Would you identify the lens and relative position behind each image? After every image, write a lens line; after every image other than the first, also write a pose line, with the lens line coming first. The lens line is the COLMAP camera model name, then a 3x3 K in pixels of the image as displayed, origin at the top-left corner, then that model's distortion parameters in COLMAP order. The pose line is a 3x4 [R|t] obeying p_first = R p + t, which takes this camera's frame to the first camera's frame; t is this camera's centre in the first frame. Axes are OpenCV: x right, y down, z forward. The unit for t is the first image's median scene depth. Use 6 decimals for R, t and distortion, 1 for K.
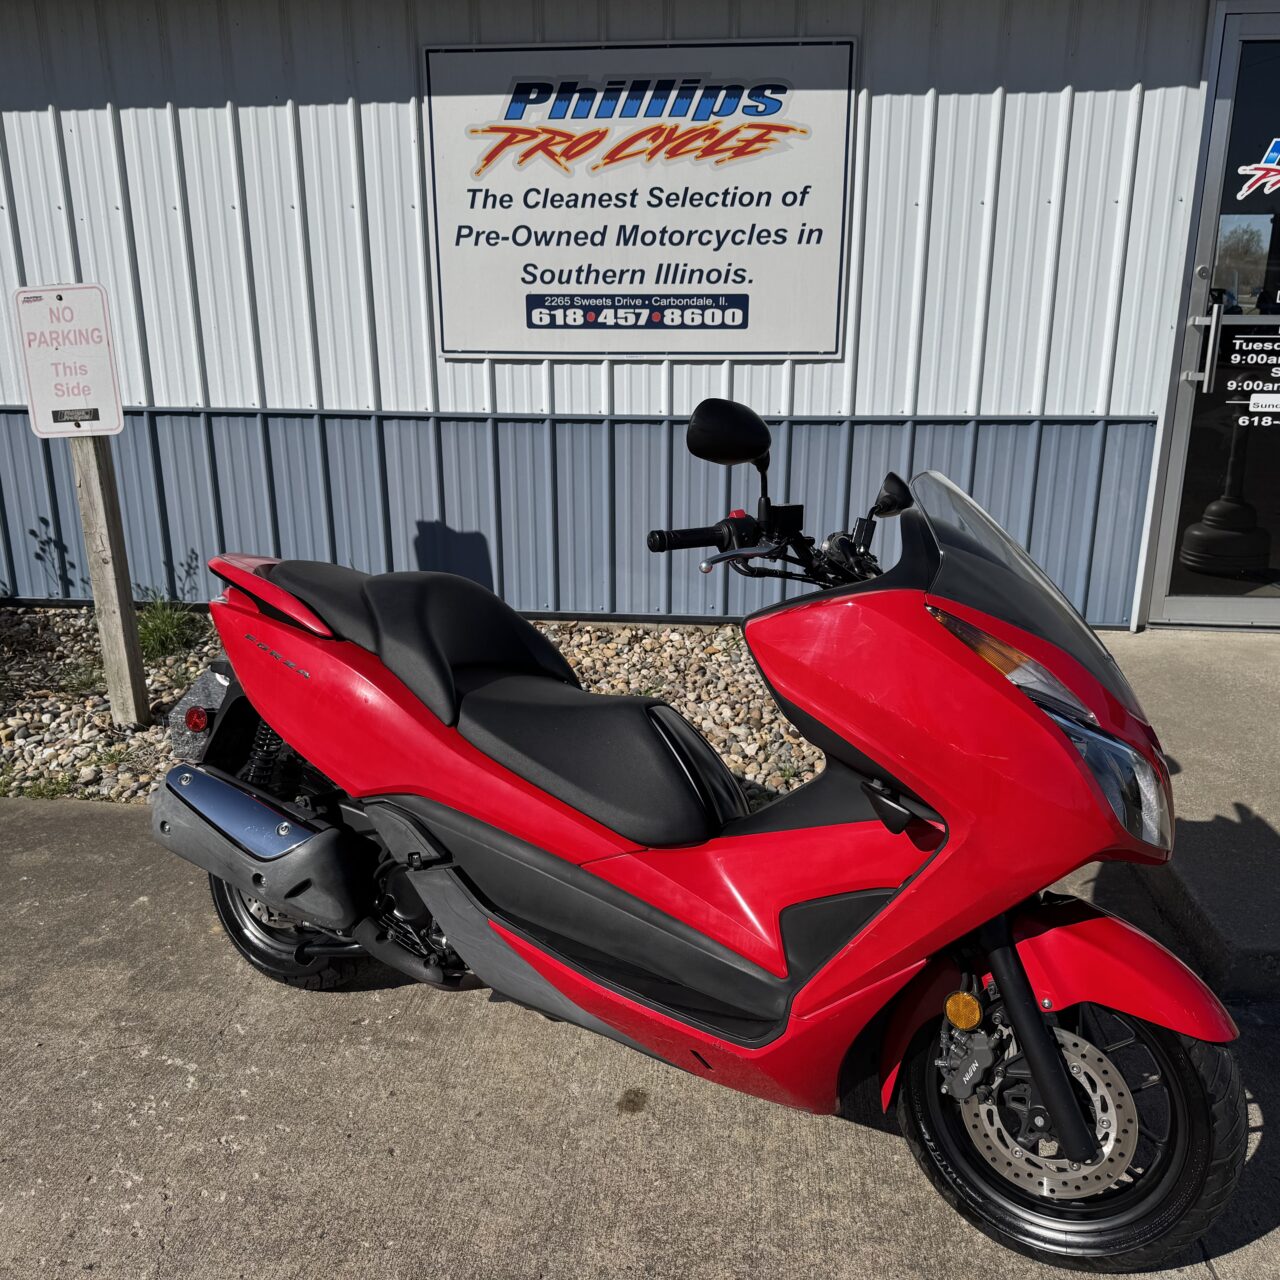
lens RADIAL K [[1142.1, 0, 636.7], [0, 1142.1, 640.3], [0, 0, 1]] dist [0.009281, -0.009800]
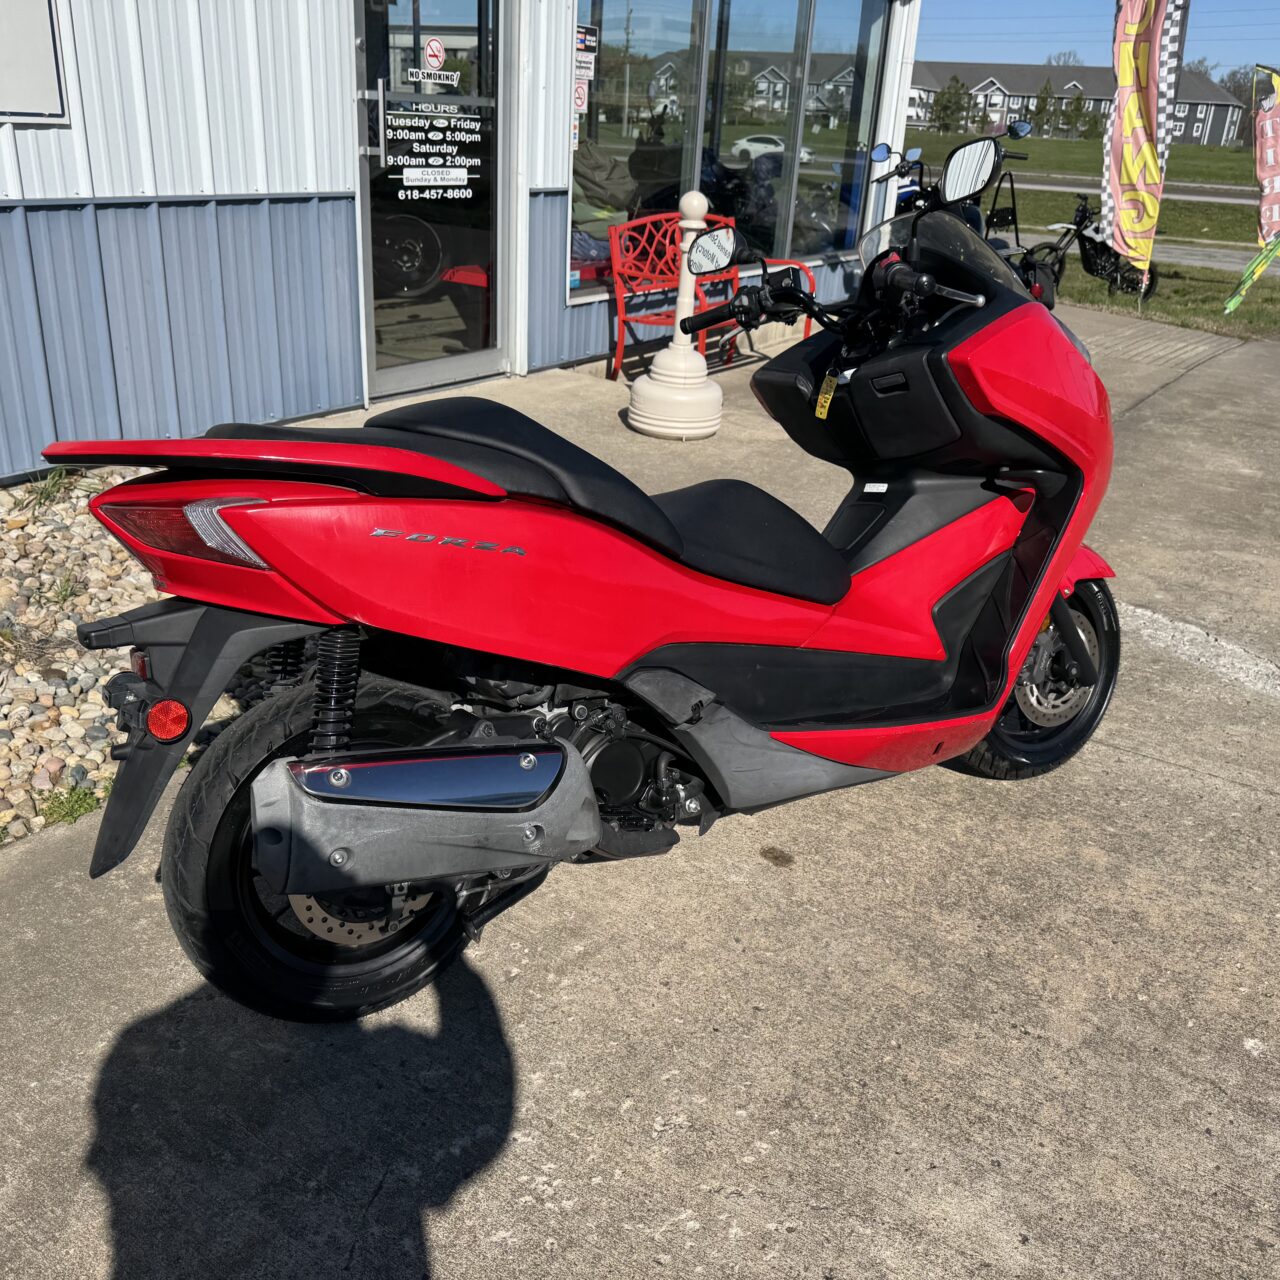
lens RADIAL K [[1142.1, 0, 646.6], [0, 1142.1, 637.2], [0, 0, 1]] dist [0.009281, -0.009800]
pose [[0.491558, -0.334443, 0.804064, -0.381569], [0.195071, 0.942139, 0.272619, -0.046876], [-0.848716, 0.022841, 0.528356, 0.239918]]
